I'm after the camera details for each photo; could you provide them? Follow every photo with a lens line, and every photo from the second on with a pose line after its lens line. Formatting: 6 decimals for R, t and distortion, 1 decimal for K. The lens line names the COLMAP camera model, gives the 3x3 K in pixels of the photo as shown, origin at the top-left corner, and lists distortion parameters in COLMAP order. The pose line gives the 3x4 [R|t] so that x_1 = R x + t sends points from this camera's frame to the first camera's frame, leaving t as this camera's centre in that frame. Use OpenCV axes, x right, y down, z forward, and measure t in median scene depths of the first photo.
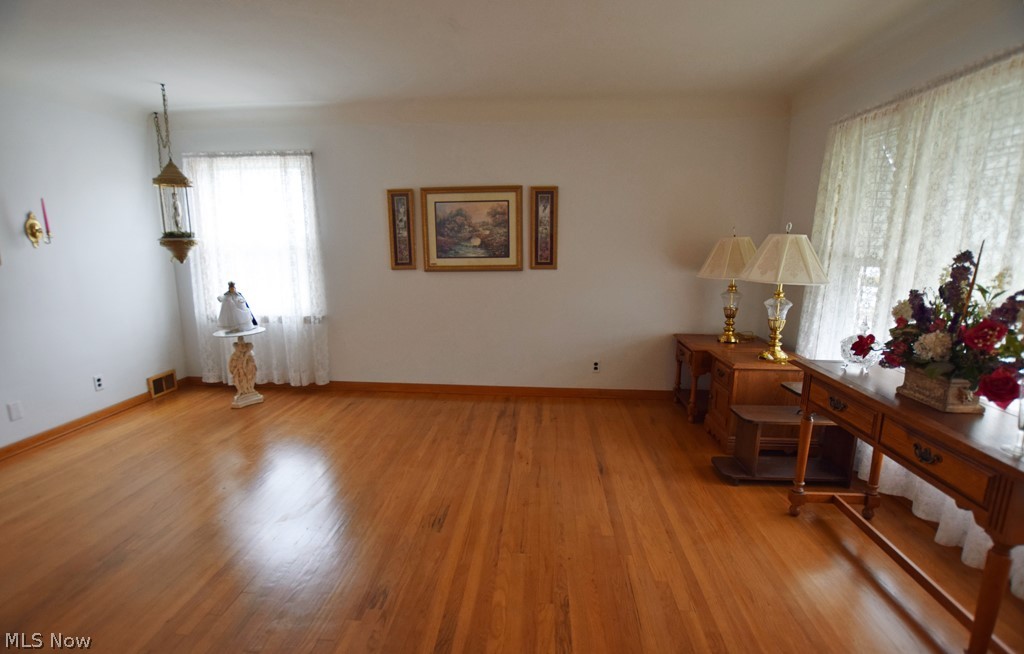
lens RADIAL K [[475.5, 0, 511.4], [0, 475.5, 327.6], [0, 0, 1]] dist [-0.014793, 0.000107]
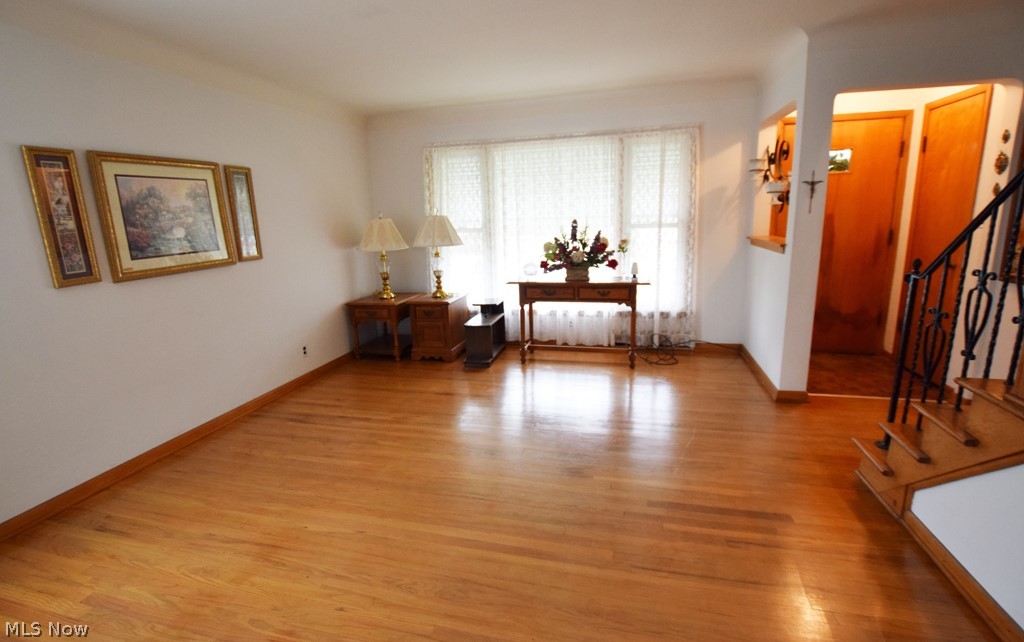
lens RADIAL K [[472.7, 0, 512.0], [0, 472.7, 320.4], [0, 0, 1]] dist [-0.000052, 0.000216]
pose [[0.175747, -0.222436, 0.958976, -0.731676], [0.209394, 0.960293, 0.184367, -0.077053], [-0.961908, 0.168402, 0.215346, 0.365894]]
